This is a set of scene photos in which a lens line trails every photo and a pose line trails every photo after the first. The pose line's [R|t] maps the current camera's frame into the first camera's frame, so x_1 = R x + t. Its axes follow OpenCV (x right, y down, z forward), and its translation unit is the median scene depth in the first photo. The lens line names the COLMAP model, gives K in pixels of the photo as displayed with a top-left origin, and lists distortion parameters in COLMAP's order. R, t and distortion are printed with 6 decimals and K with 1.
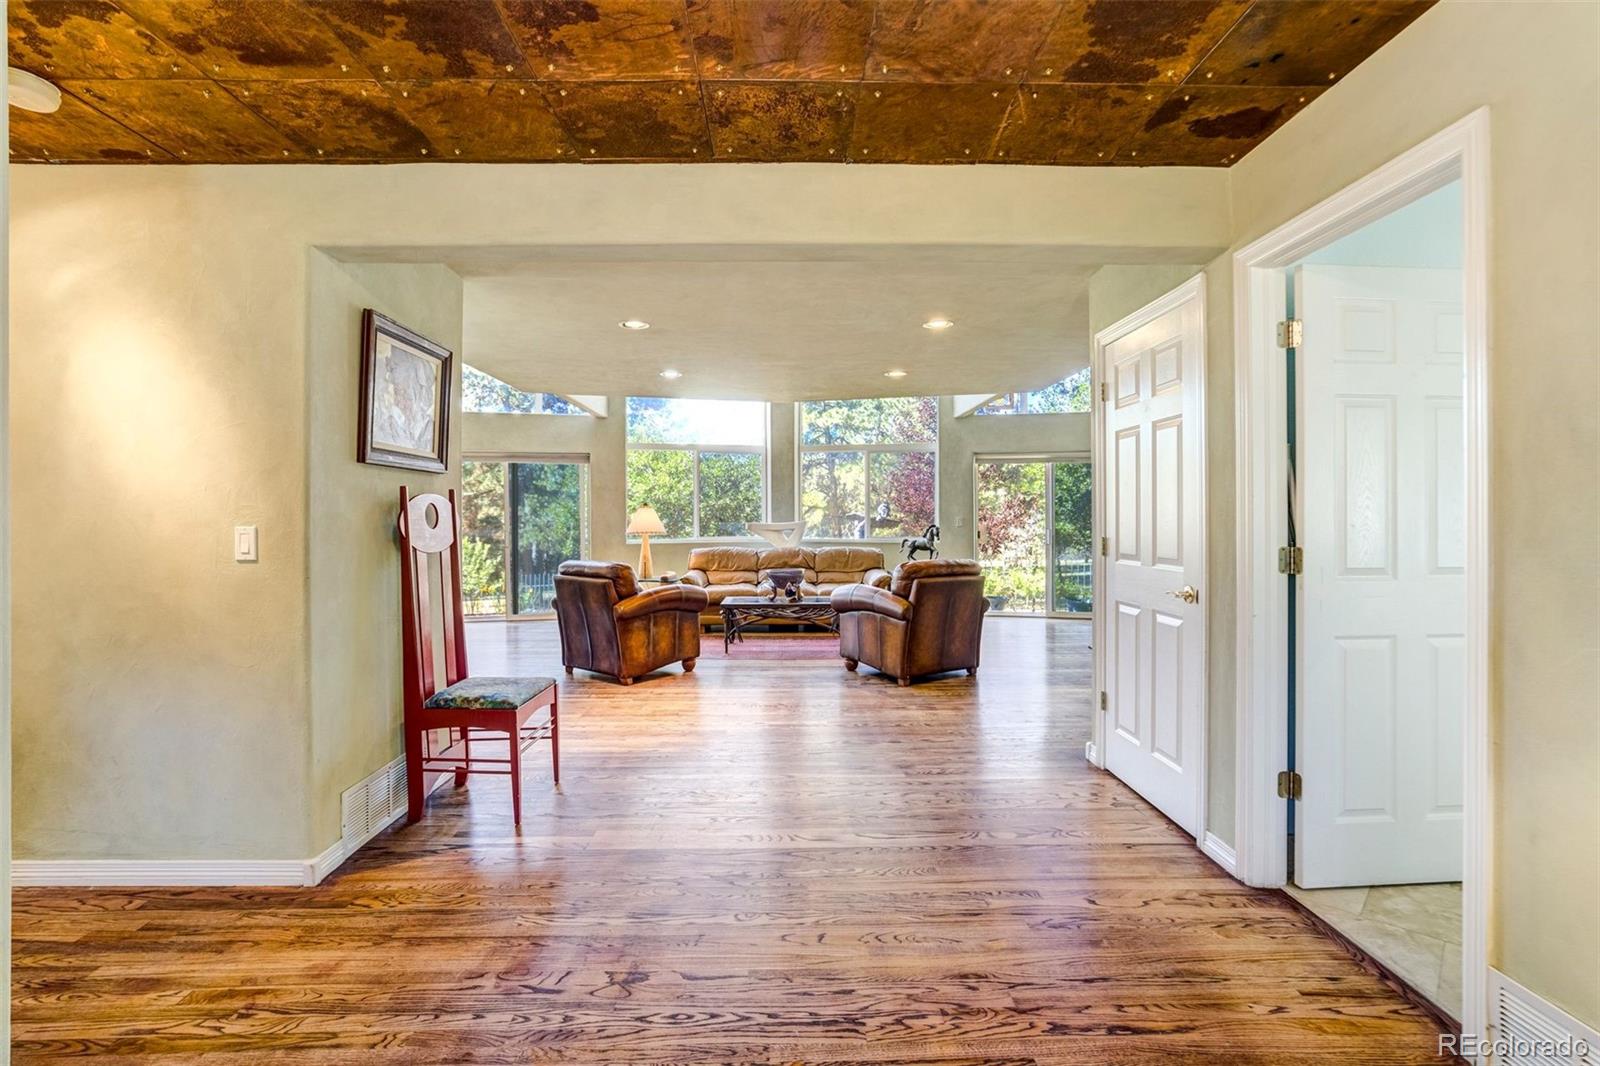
lens RADIAL K [[727.5, 0, 801.3], [0, 727.5, 533.5], [0, 0, 1]] dist [-0.032514, 0.015712]
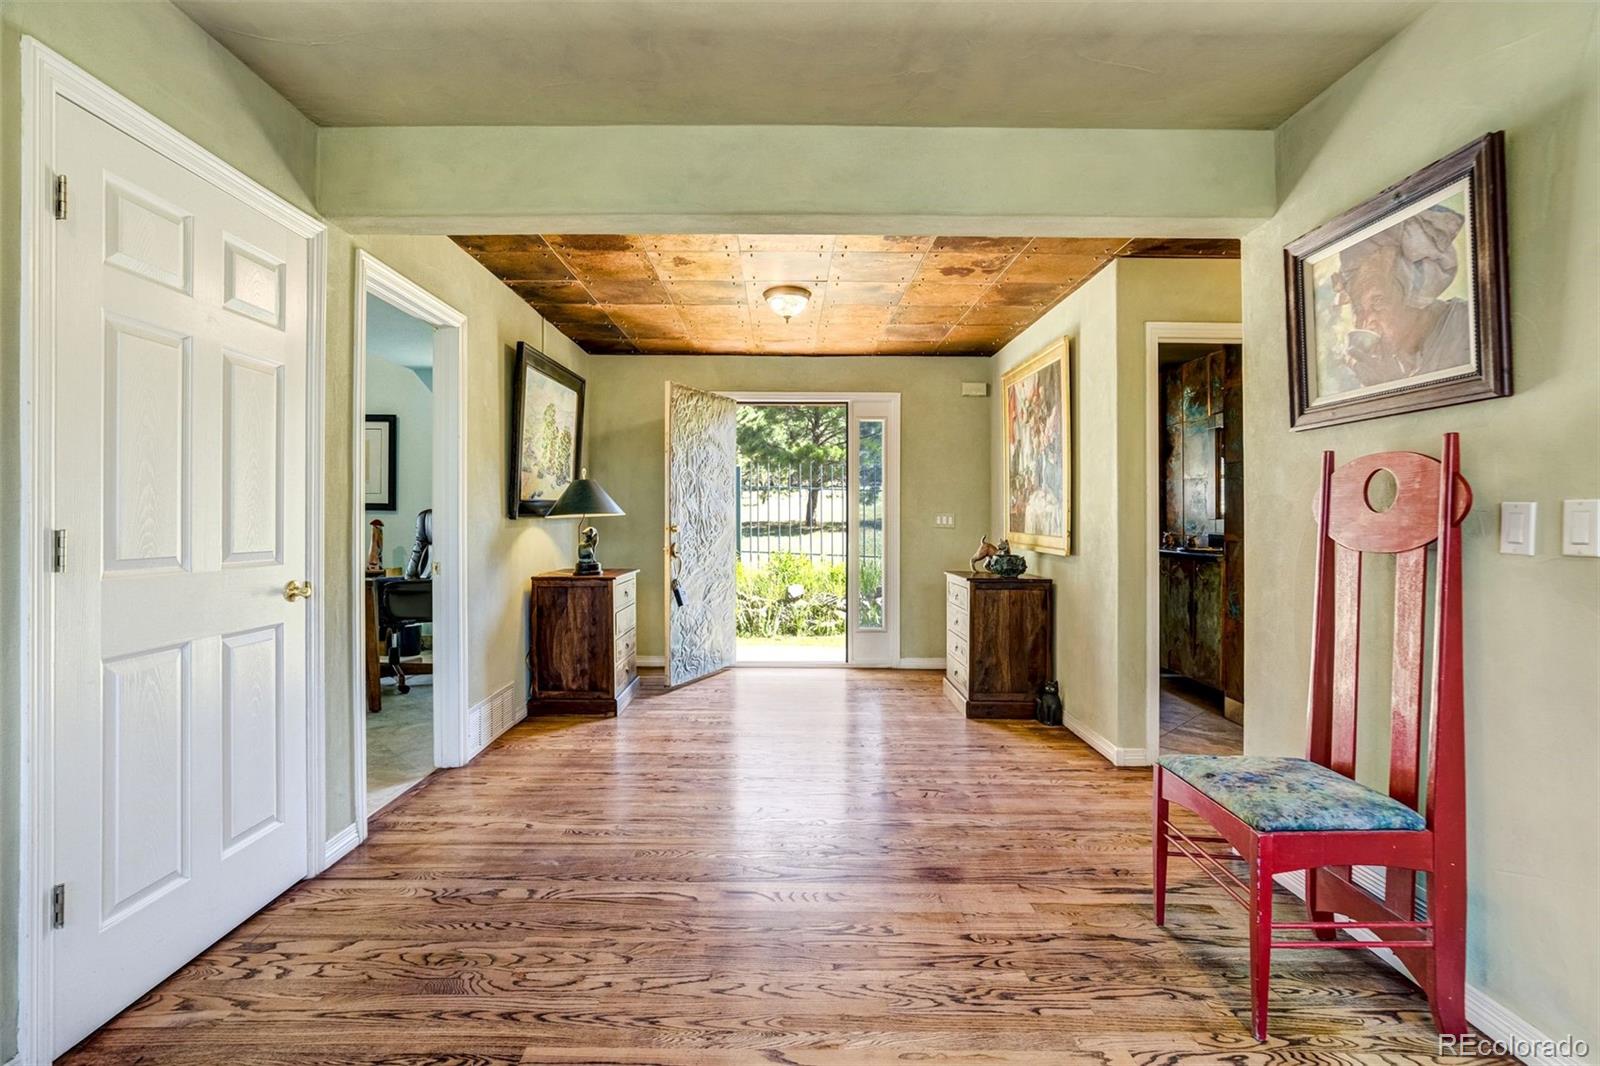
lens RADIAL K [[750.4, 0, 796.2], [0, 750.4, 515.2], [0, 0, 1]] dist [-0.034317, 0.019884]
pose [[-0.999964, 0.002571, 0.008094, -0.044629], [0.002656, 0.999943, 0.010385, -0.013889], [-0.008067, 0.010406, -0.999913, 1.942289]]
